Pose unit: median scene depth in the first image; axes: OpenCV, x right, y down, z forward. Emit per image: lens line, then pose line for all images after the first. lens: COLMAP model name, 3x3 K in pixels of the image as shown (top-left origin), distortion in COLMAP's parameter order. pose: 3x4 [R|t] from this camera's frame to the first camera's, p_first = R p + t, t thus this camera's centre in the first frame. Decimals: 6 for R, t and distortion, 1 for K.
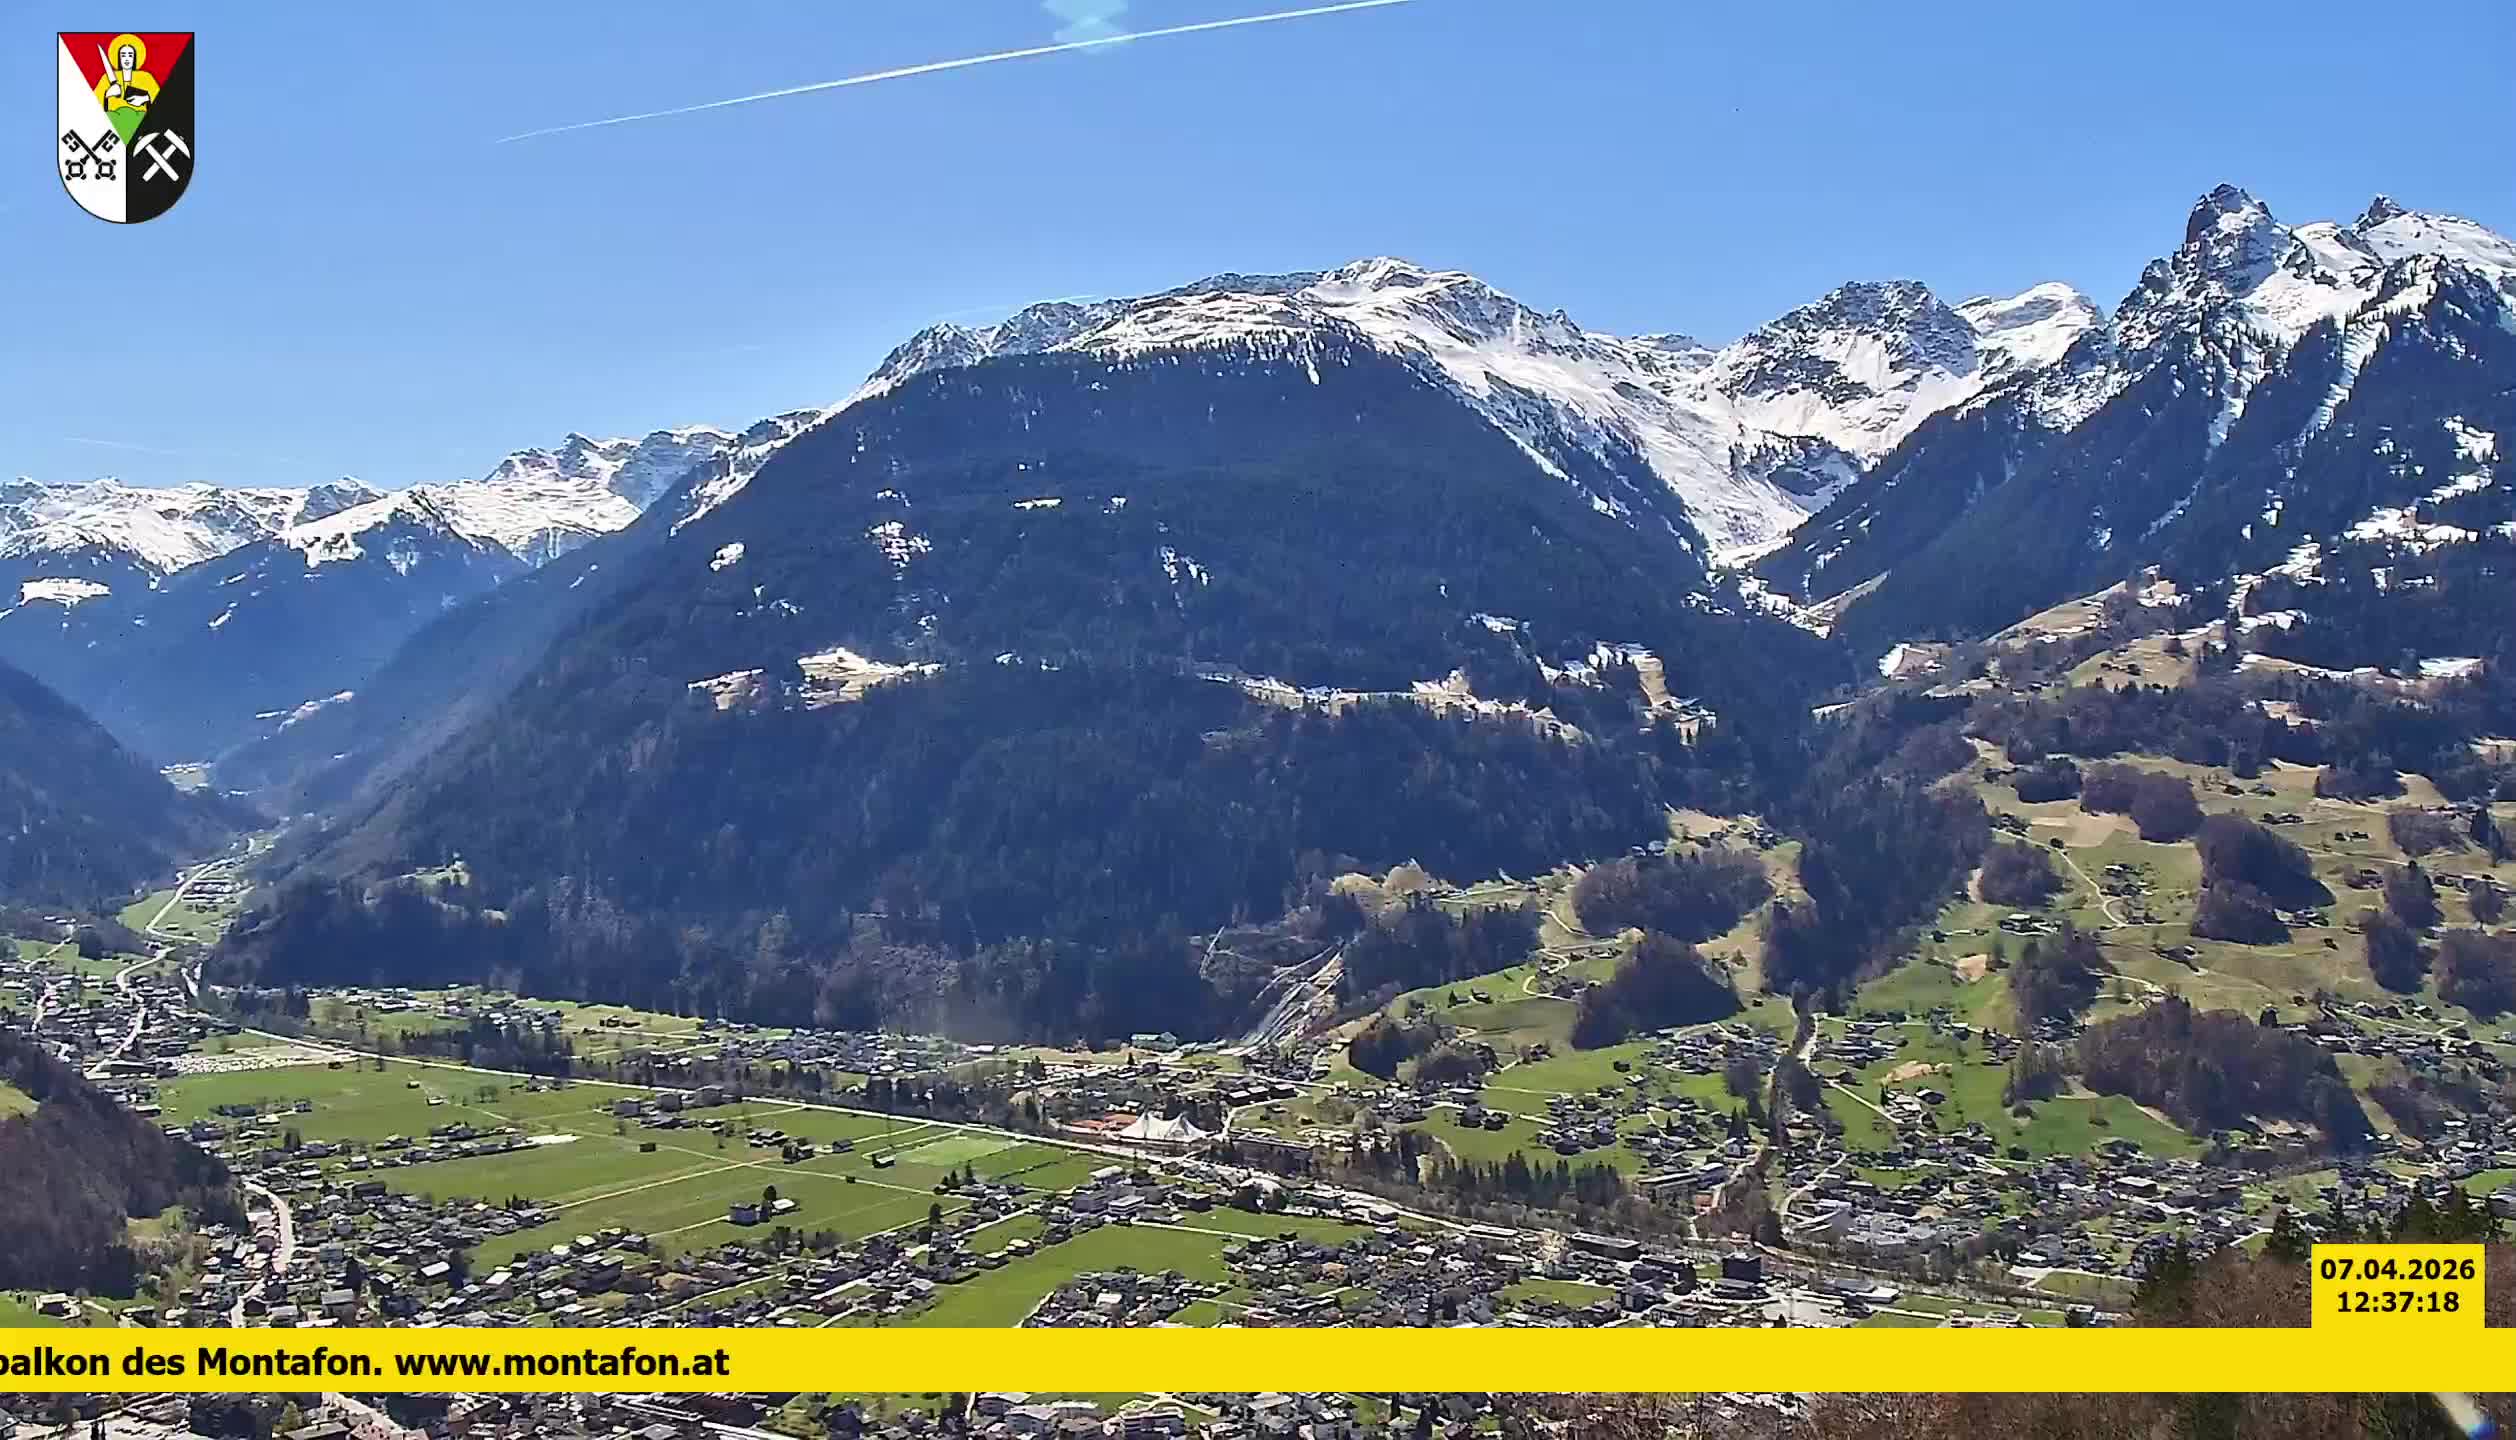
lens RADIAL K [[1649.5, 0, 1258.0], [0, 1649.5, 720.0], [0, 0, 1]] dist [0.000791, 0.022963]
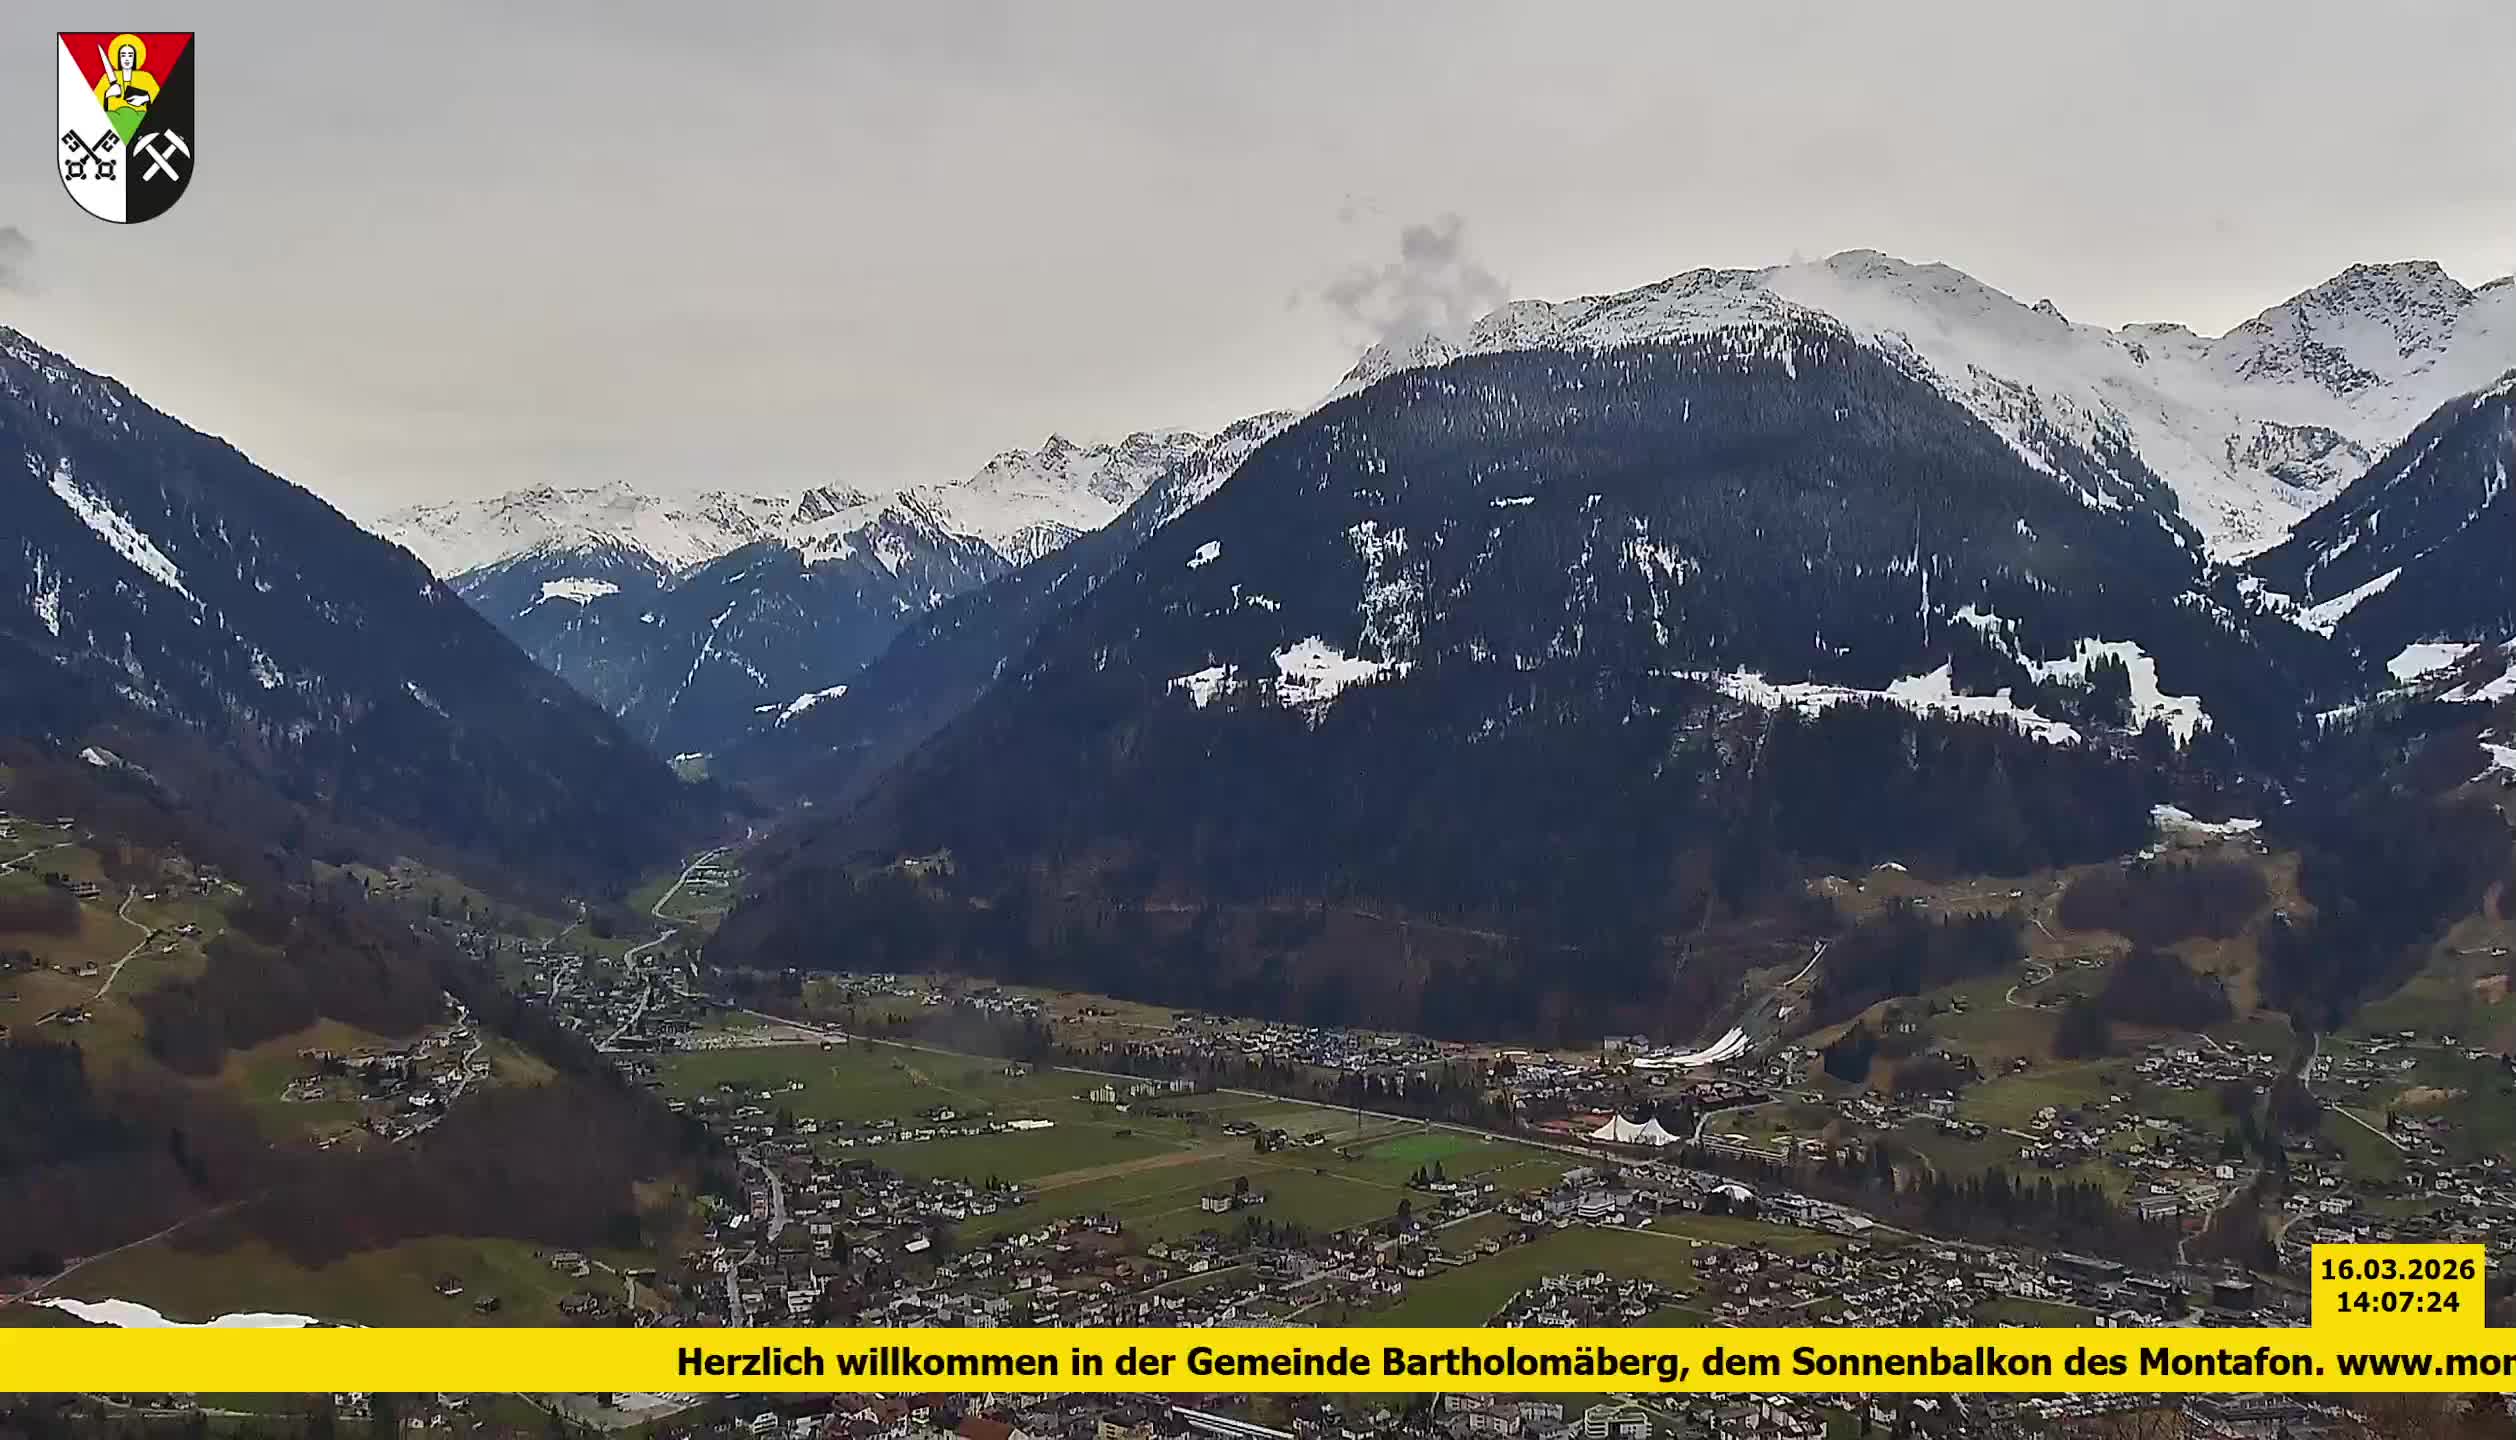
lens RADIAL K [[1649.5, 0, 1258.0], [0, 1649.5, 720.0], [0, 0, 1]] dist [0.000791, 0.022963]
pose [[0.996050, 0.007314, -0.088498, -0.195633], [-0.007401, 0.999972, -0.000662, 0.002699], [0.088491, 0.001314, 0.996076, -0.007961]]
